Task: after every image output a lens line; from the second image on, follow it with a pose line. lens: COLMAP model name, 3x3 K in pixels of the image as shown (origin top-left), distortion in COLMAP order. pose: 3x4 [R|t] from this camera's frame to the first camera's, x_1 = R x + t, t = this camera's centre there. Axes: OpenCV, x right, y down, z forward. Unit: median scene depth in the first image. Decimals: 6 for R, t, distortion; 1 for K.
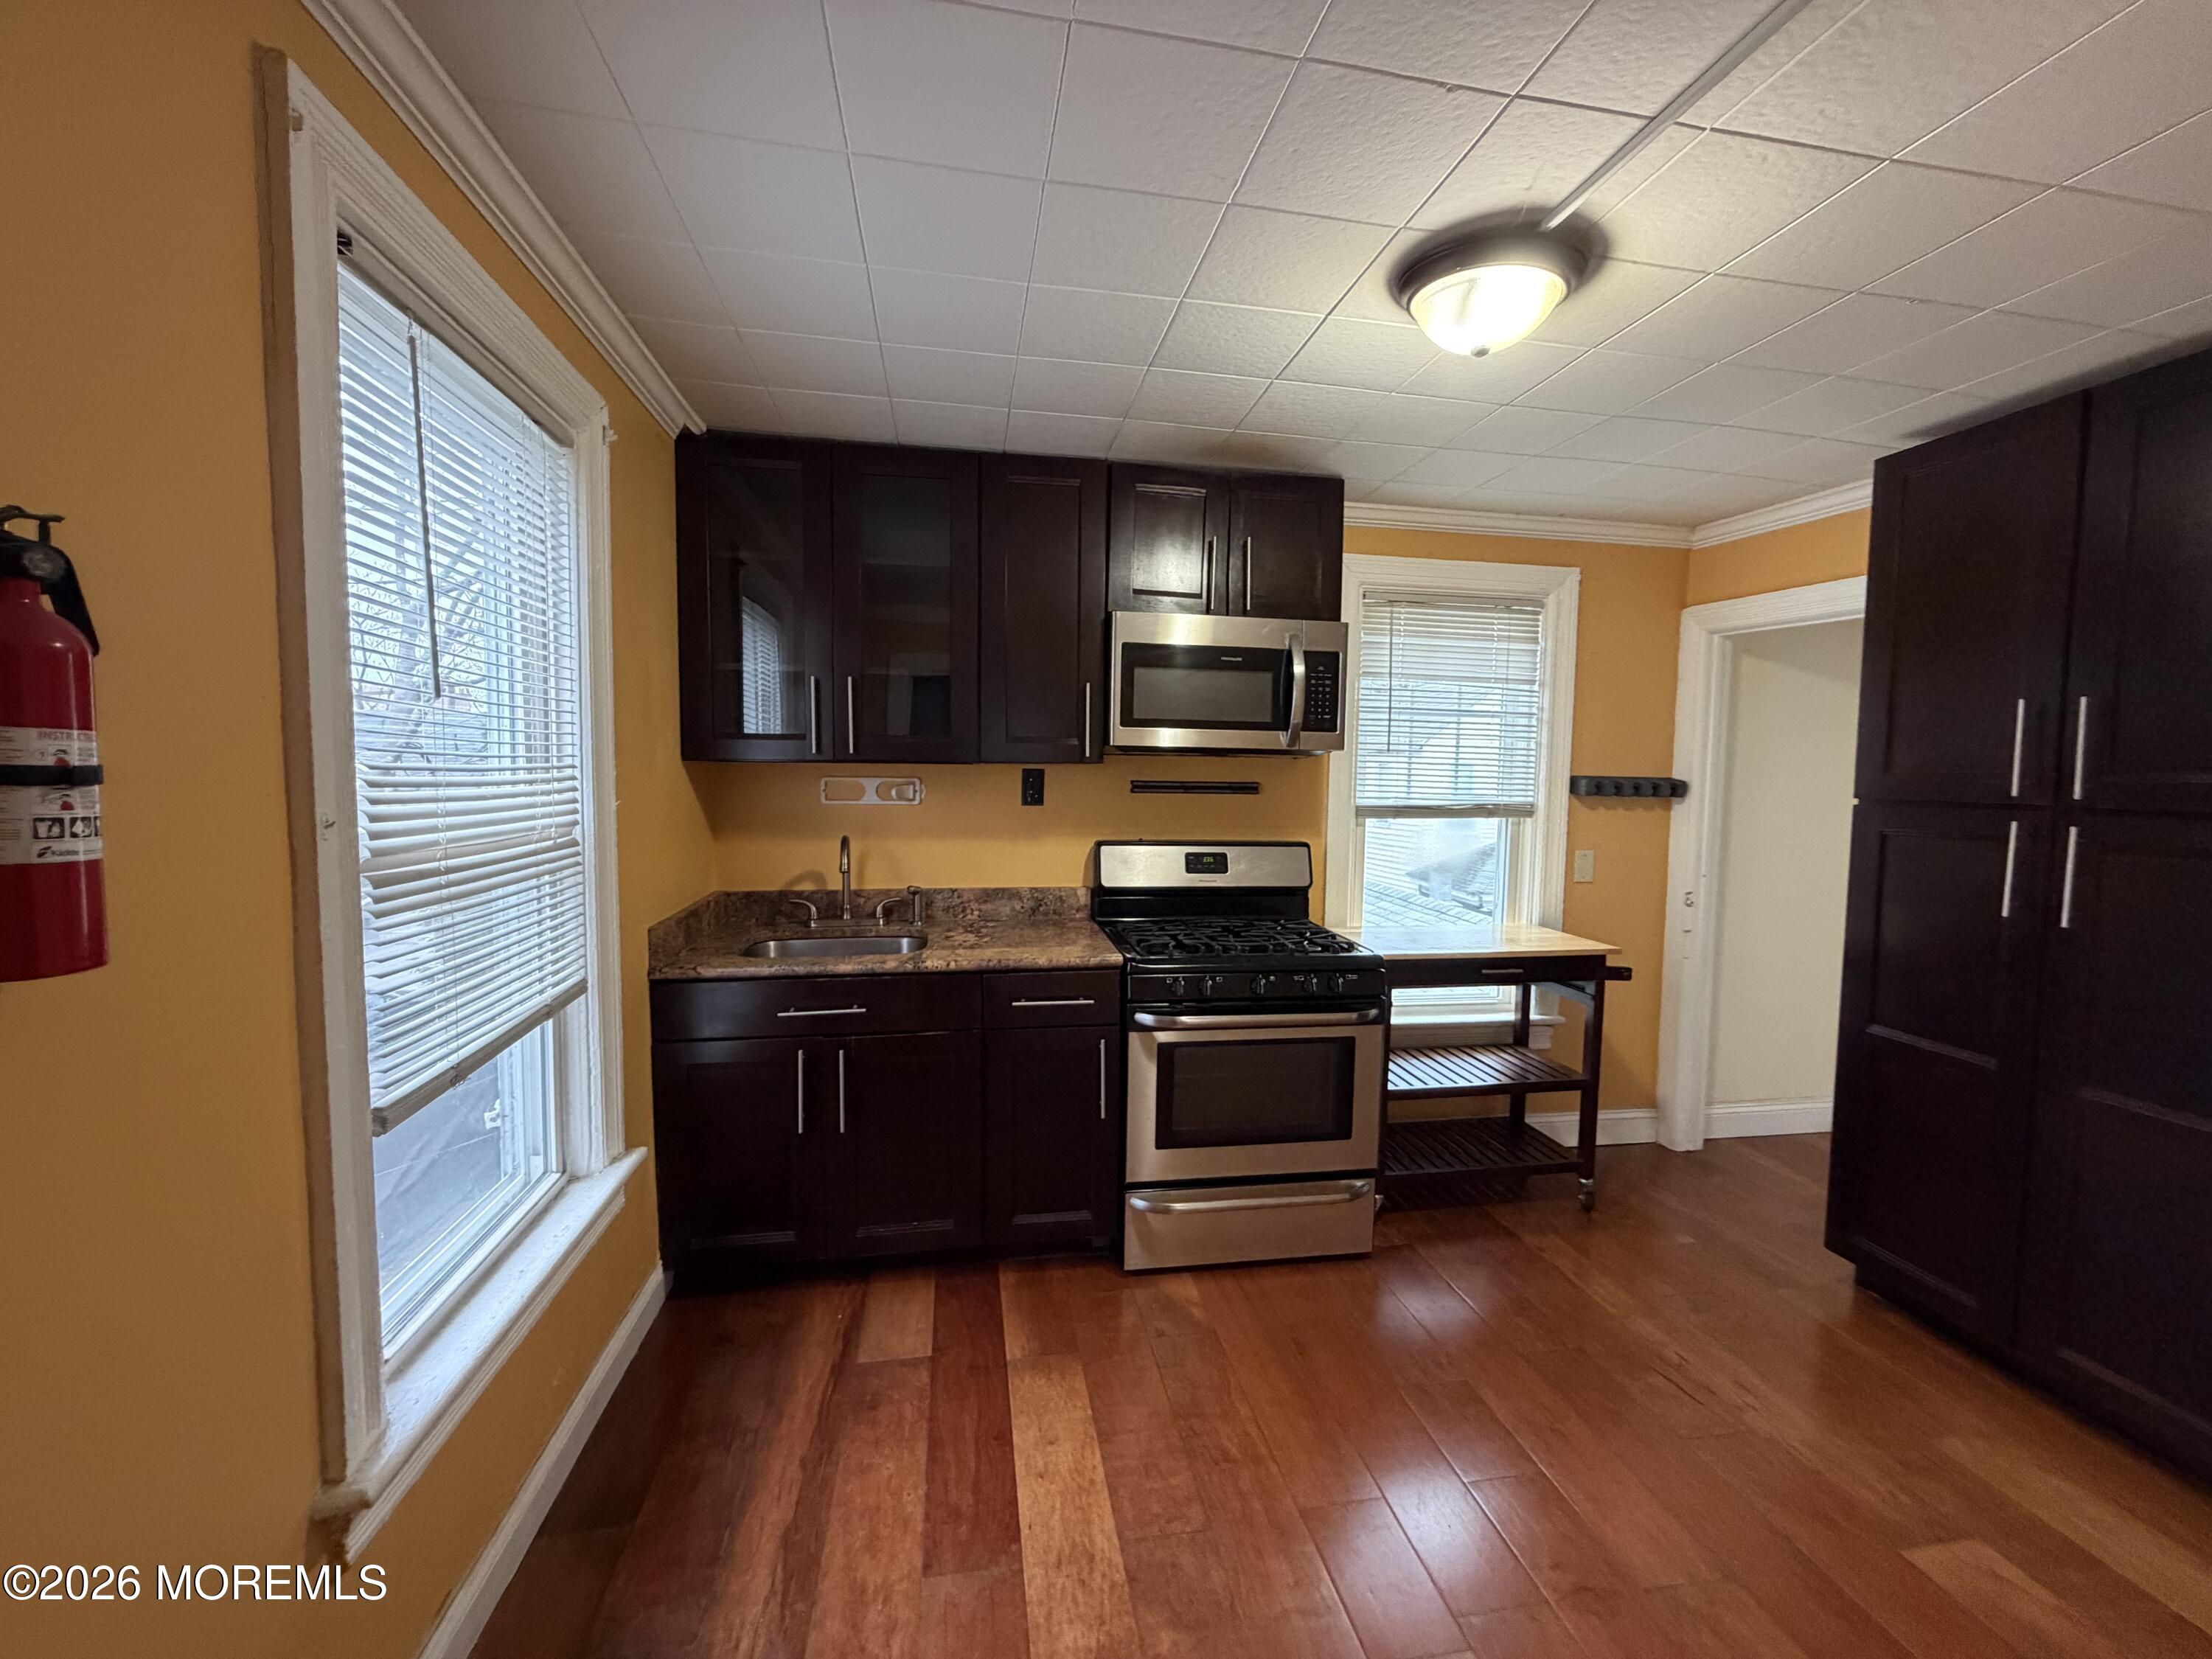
lens RADIAL K [[880.2, 0, 1098.9], [0, 880.2, 827.0], [0, 0, 1]] dist [0.002106, 0.000145]
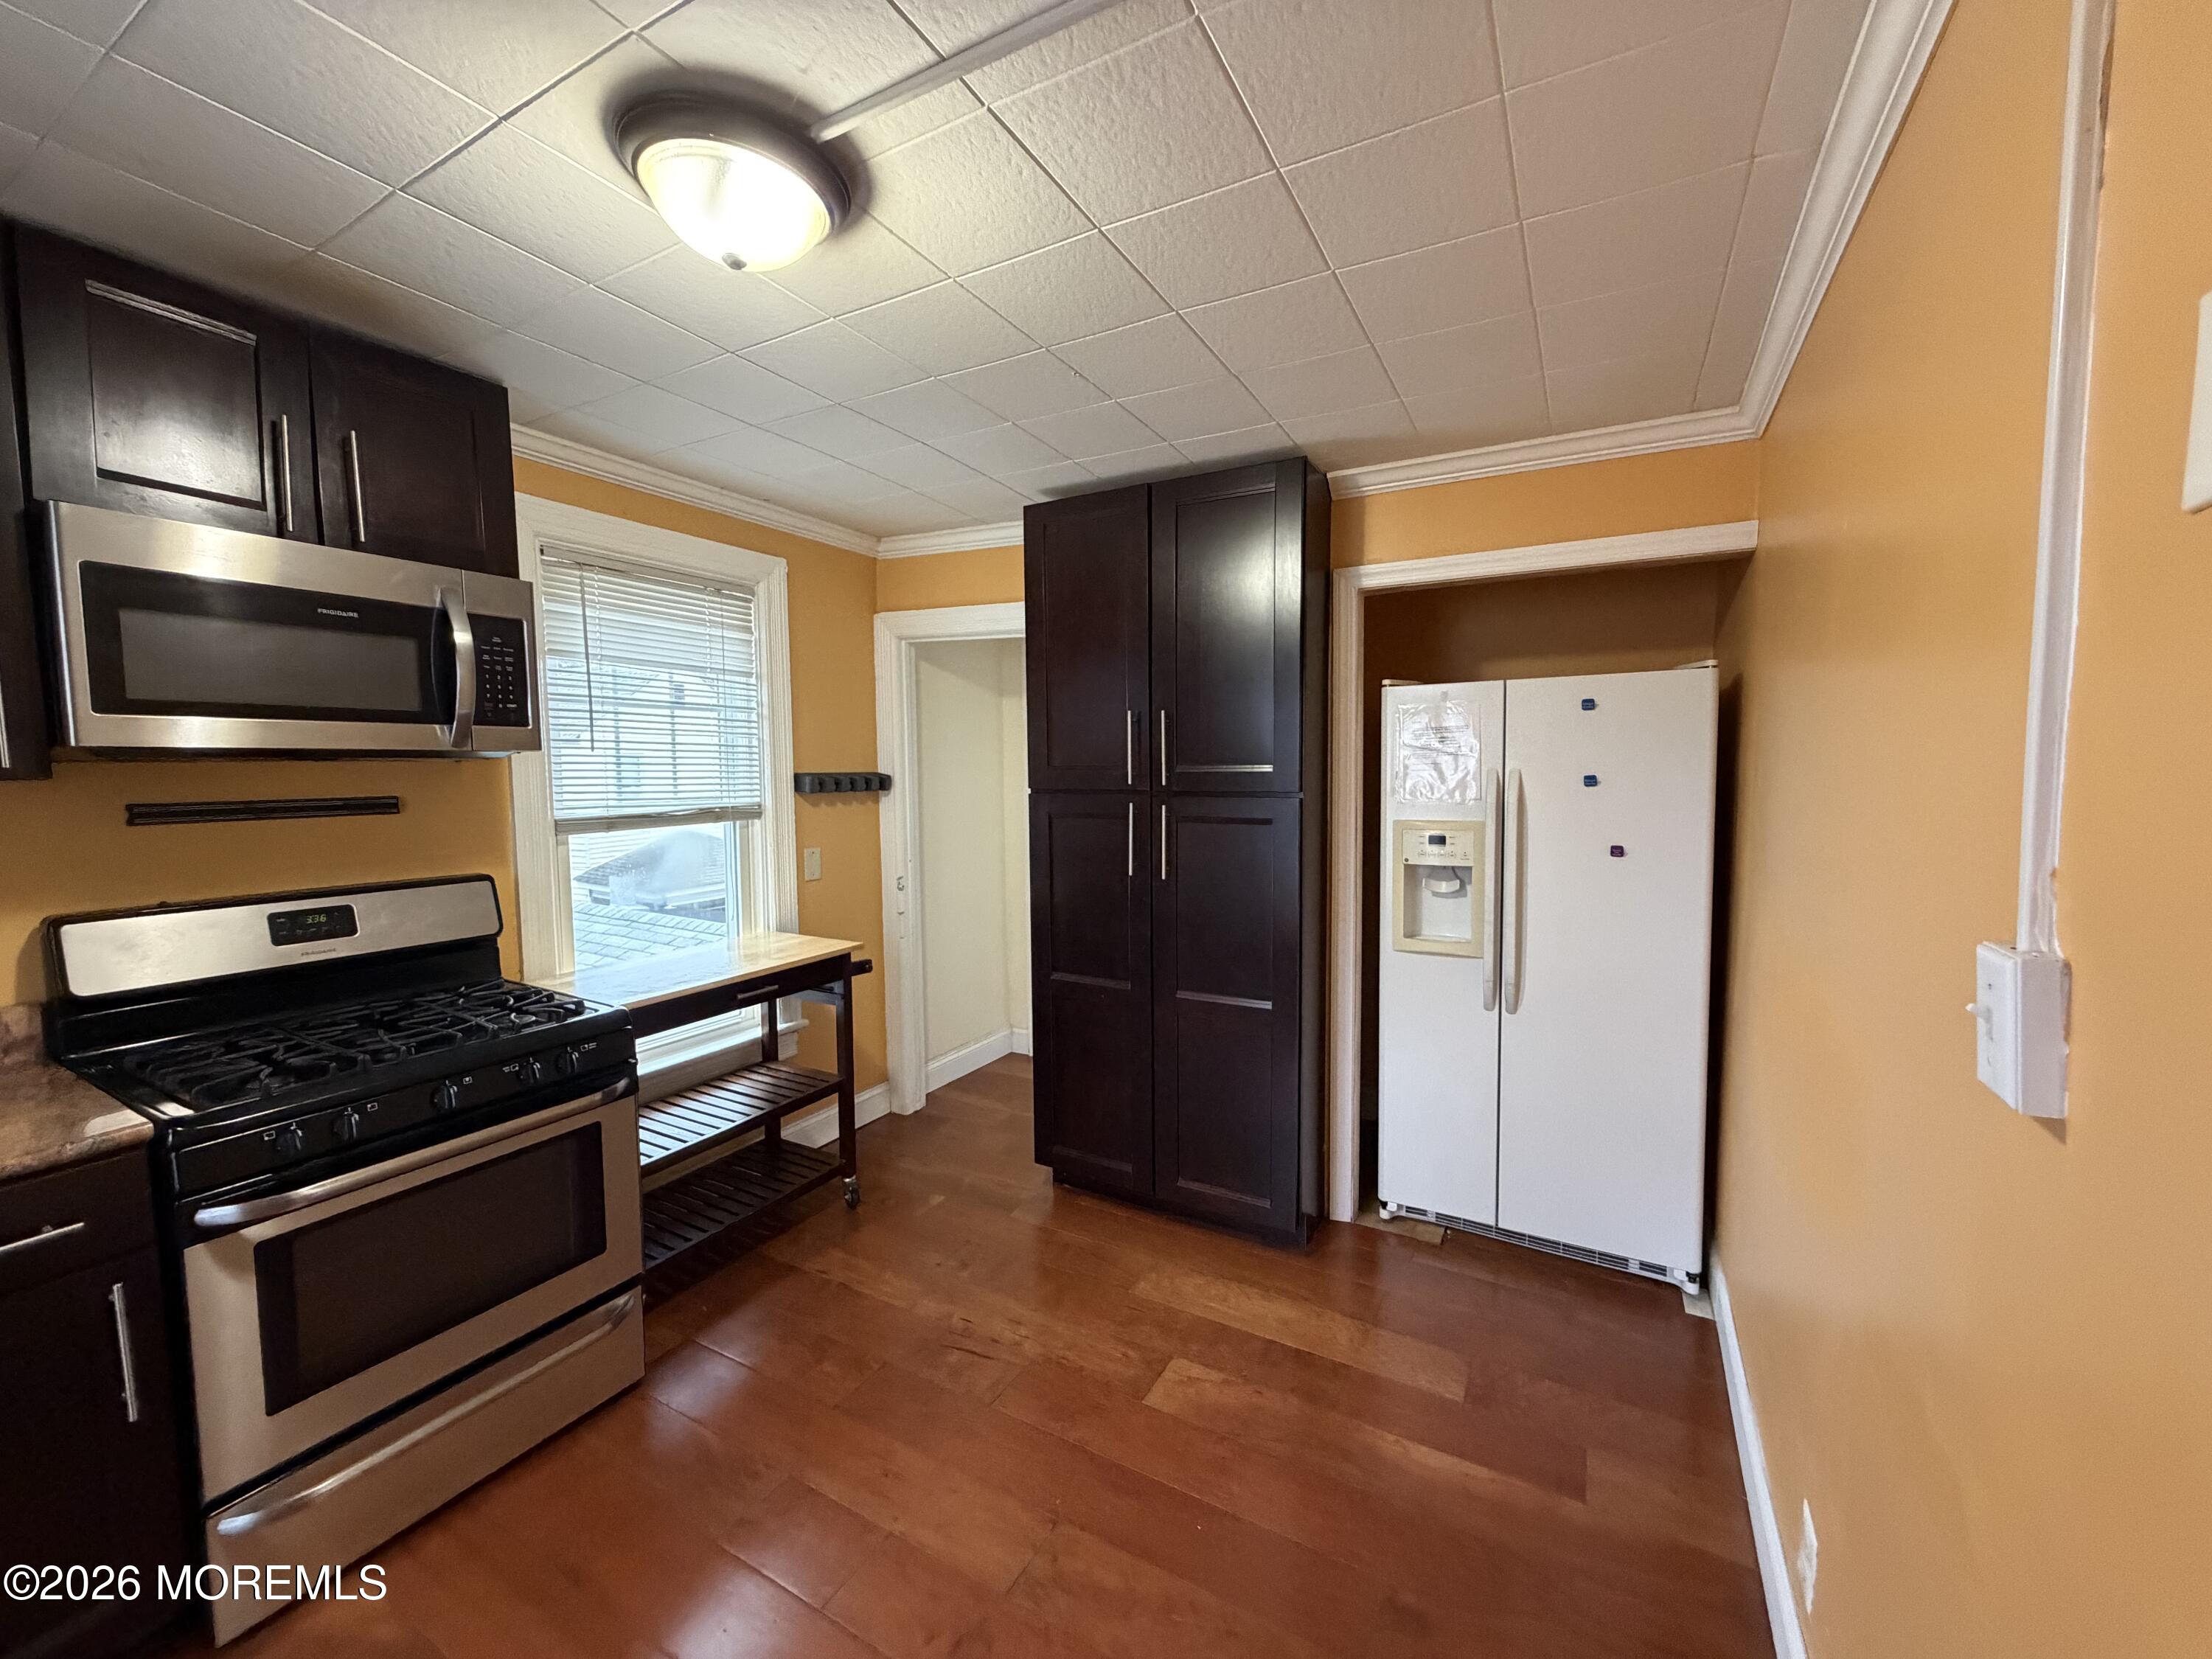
lens RADIAL K [[880.2, 0, 1098.9], [0, 880.2, 827.0], [0, 0, 1]] dist [0.002106, 0.000145]
pose [[0.628843, -0.076393, 0.773770, -0.012172], [0.066775, 0.996791, 0.044143, -0.022234], [-0.774660, 0.023910, 0.631926, 0.142420]]
